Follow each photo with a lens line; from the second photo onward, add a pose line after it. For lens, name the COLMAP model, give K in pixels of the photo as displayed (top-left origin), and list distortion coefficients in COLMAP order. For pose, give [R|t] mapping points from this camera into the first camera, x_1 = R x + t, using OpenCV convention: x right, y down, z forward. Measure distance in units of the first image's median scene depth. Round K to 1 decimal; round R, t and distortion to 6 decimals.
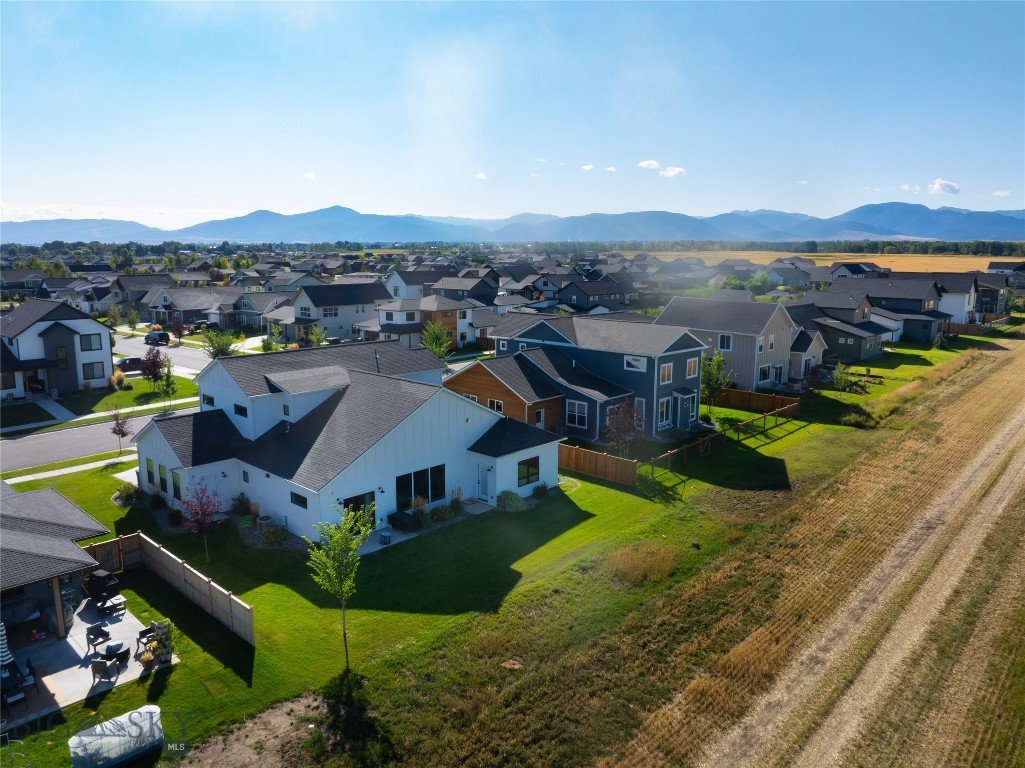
lens RADIAL K [[726.3, 0, 512.5], [0, 726.3, 384.0], [0, 0, 1]] dist [-0.032792, -0.004708]
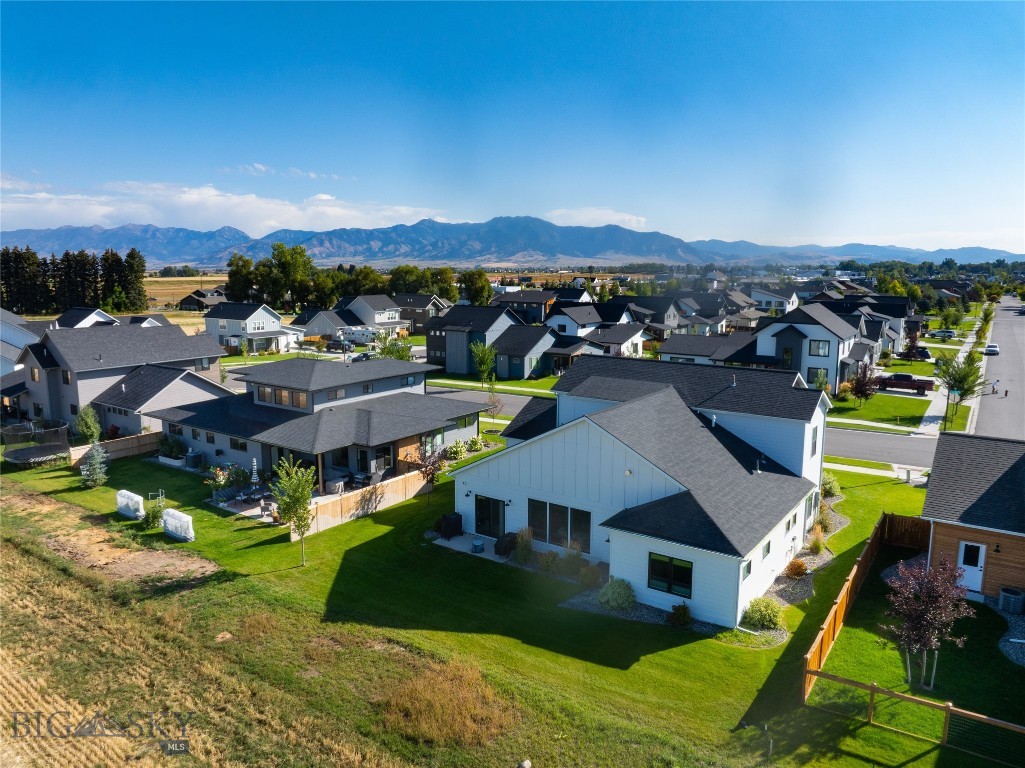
lens RADIAL K [[726.3, 0, 512.5], [0, 726.3, 384.0], [0, 0, 1]] dist [-0.032792, -0.004708]
pose [[0.134209, 0.153917, -0.978927, 0.638196], [-0.174391, 0.976115, 0.129566, -0.113711], [0.975487, 0.153327, 0.157845, 0.738133]]
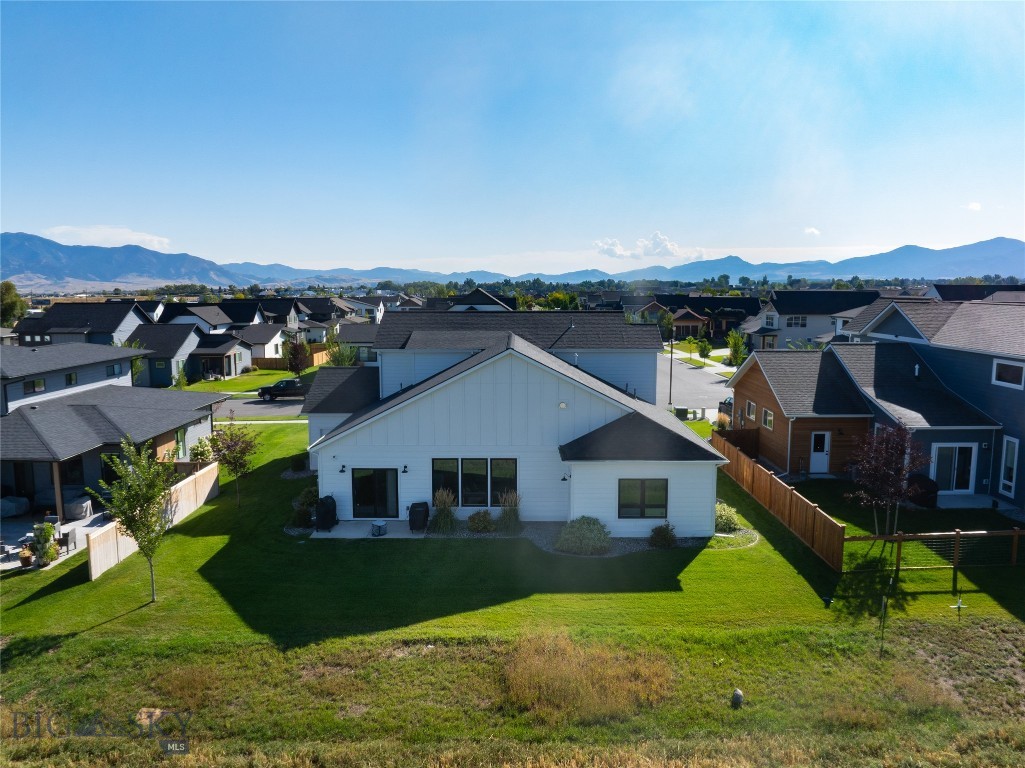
lens RADIAL K [[726.3, 0, 512.5], [0, 726.3, 384.0], [0, 0, 1]] dist [-0.032792, -0.004708]
pose [[0.680532, 0.089372, -0.727247, 0.405676], [-0.125383, 0.992098, 0.004591, 0.032573], [0.721911, 0.088060, 0.686360, 0.478332]]
